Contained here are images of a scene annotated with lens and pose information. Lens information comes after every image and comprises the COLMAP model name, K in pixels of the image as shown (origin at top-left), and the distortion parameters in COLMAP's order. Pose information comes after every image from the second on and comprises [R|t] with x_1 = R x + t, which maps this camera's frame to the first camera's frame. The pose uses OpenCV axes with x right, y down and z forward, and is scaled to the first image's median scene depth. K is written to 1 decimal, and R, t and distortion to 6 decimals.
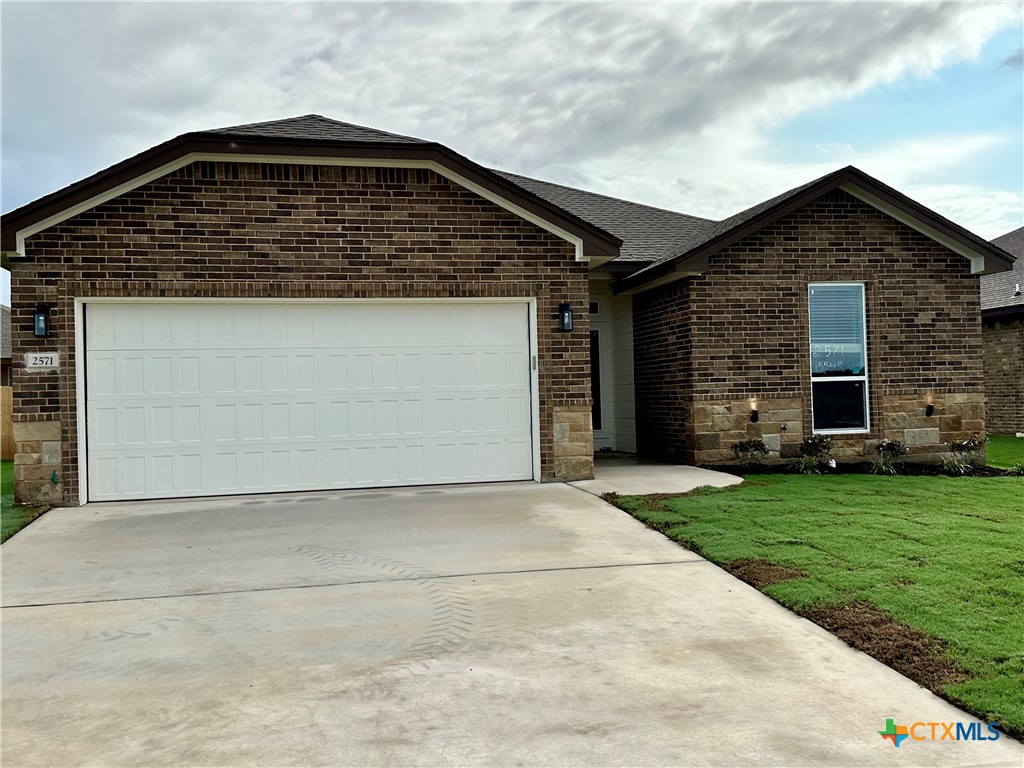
lens RADIAL K [[957.7, 0, 512.0], [0, 957.7, 384.0], [0, 0, 1]] dist [0.212044, -0.436101]
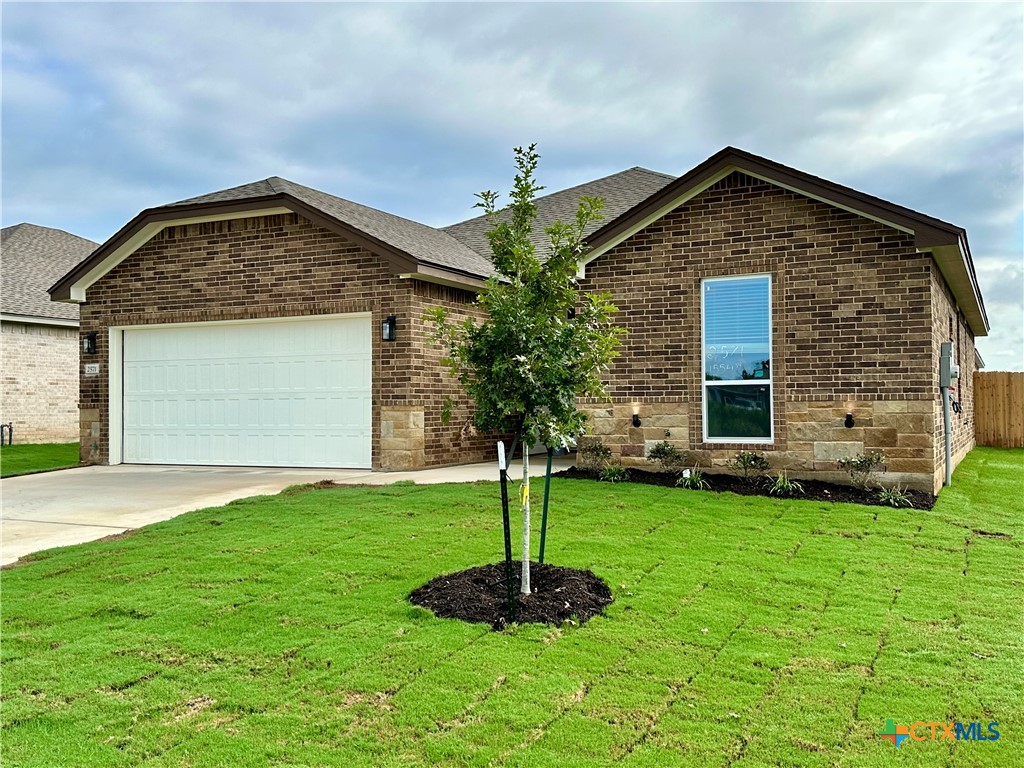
lens RADIAL K [[957.7, 0, 512.0], [0, 957.7, 384.0], [0, 0, 1]] dist [0.212044, -0.436101]
pose [[0.773735, 0.006837, -0.633472, 0.771289], [-0.002418, 0.999966, 0.007840, -0.010846], [0.633504, -0.004534, 0.773726, 0.178159]]
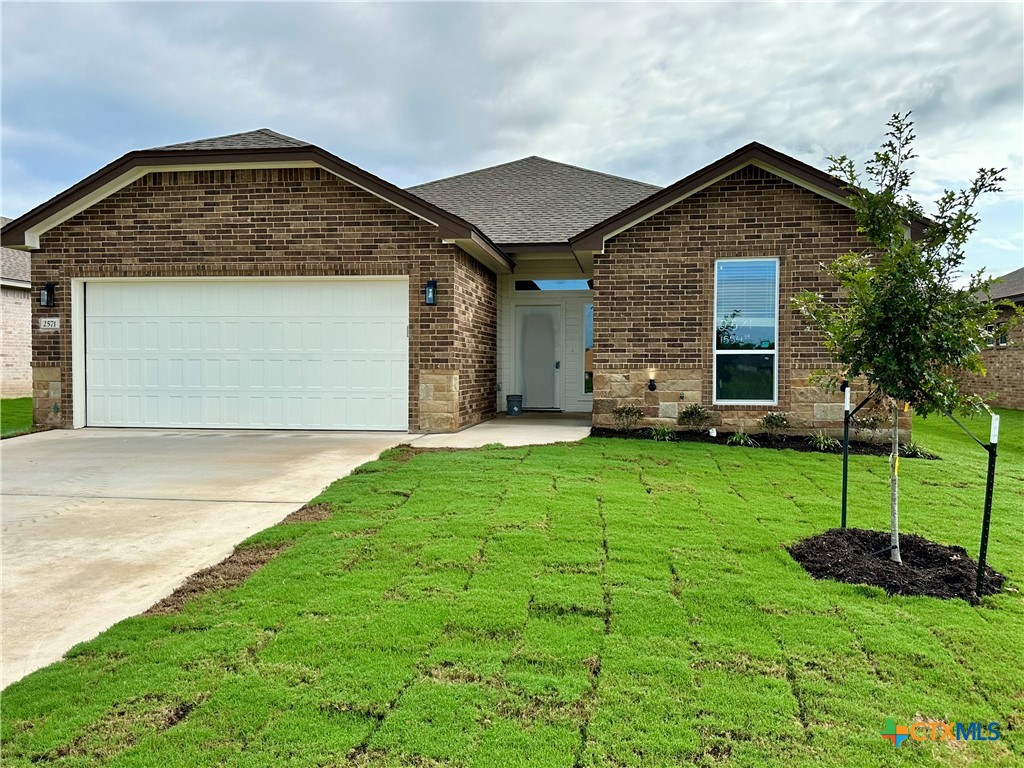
lens RADIAL K [[811.3, 0, 512.0], [0, 811.3, 384.0], [0, 0, 1]] dist [0.195453, -0.385260]
pose [[0.934240, 0.038260, -0.354588, 0.430342], [-0.023249, 0.998648, 0.046499, -0.006433], [0.355888, -0.035197, 0.933866, 0.099158]]
